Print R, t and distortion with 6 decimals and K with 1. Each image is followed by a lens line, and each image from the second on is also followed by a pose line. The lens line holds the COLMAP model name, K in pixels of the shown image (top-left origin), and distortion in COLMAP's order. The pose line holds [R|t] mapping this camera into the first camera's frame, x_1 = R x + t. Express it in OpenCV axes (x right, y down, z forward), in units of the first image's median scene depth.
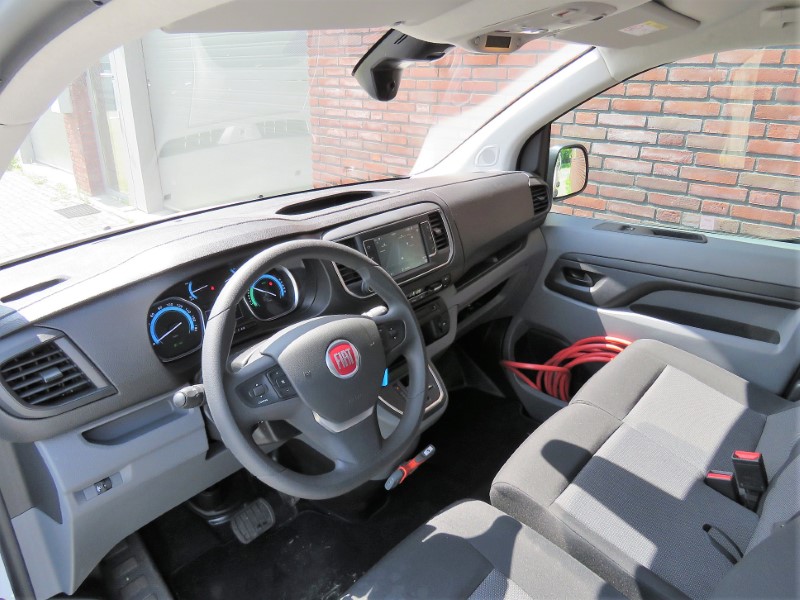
lens RADIAL K [[581.2, 0, 380.5], [0, 581.2, 299.8], [0, 0, 1]] dist [-0.013084, -0.003225]
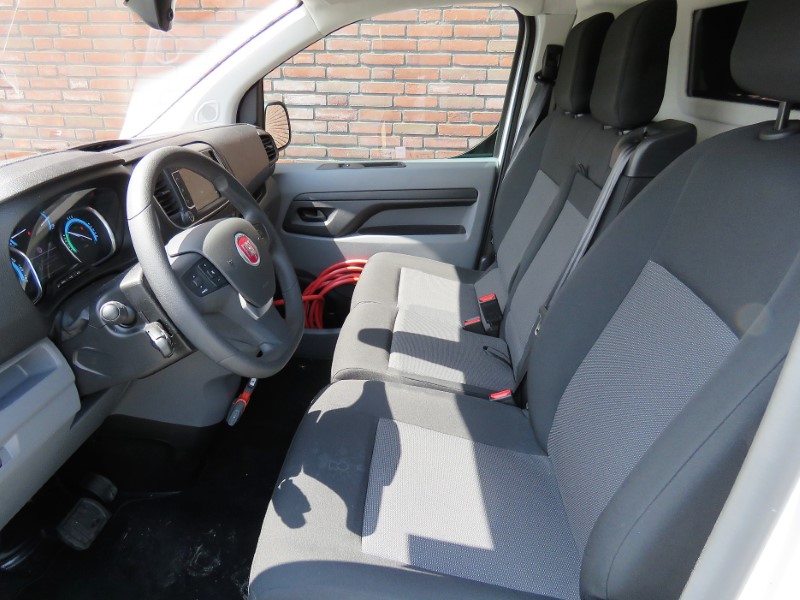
lens RADIAL K [[595.2, 0, 400.0], [0, 595.2, 300.0], [0, 0, 1]] dist [-0.005166, -0.002973]
pose [[0.770194, -0.217707, 0.599504, -0.268338], [0.230860, 0.971365, 0.056156, 0.099526], [-0.594563, 0.095150, 0.798400, -0.016533]]
